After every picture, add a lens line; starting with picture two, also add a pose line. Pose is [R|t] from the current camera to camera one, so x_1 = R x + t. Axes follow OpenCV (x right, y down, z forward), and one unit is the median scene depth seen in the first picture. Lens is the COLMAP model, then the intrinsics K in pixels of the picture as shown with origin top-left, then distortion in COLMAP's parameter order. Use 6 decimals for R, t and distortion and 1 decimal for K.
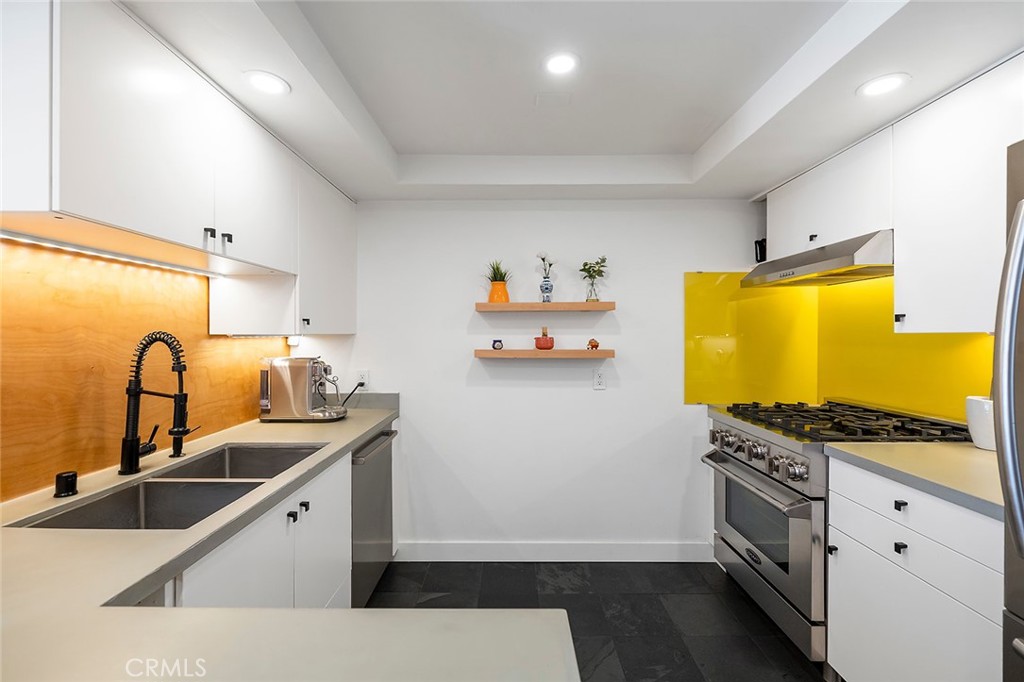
lens RADIAL K [[429.2, 0, 508.9], [0, 429.2, 338.2], [0, 0, 1]] dist [-0.001161, -0.000226]
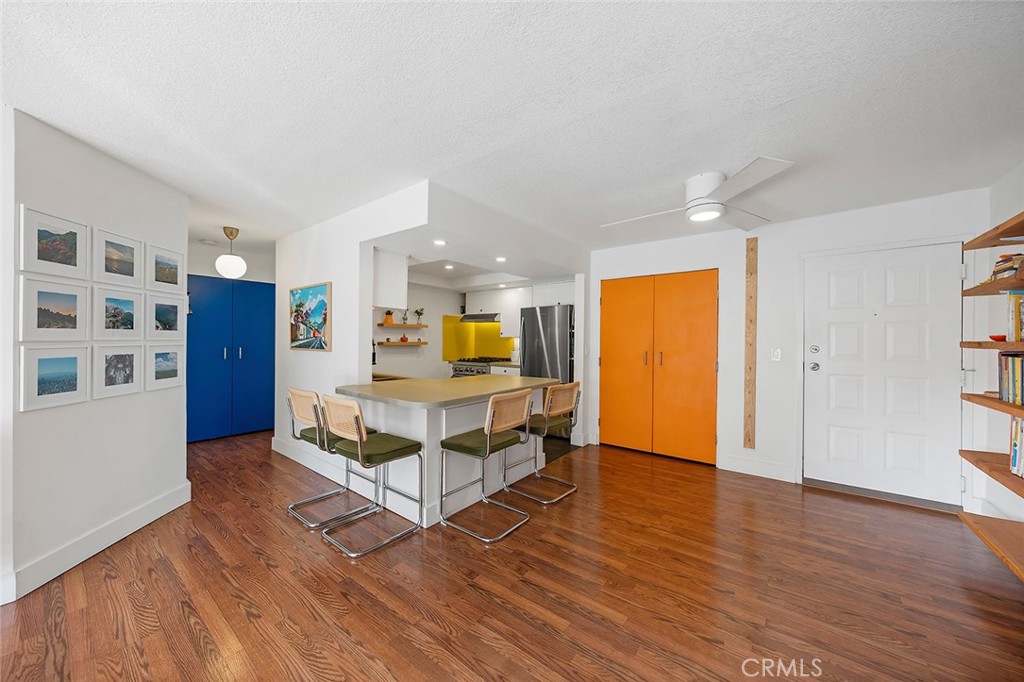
lens RADIAL K [[357.6, 0, 512.3], [0, 357.6, 342.7], [0, 0, 1]] dist [-0.000447, -0.000043]
pose [[0.600490, -0.001073, 0.799631, -1.281500], [-0.004298, 0.999980, 0.004570, 0.019002], [-0.799621, -0.006181, 0.600474, -0.848974]]
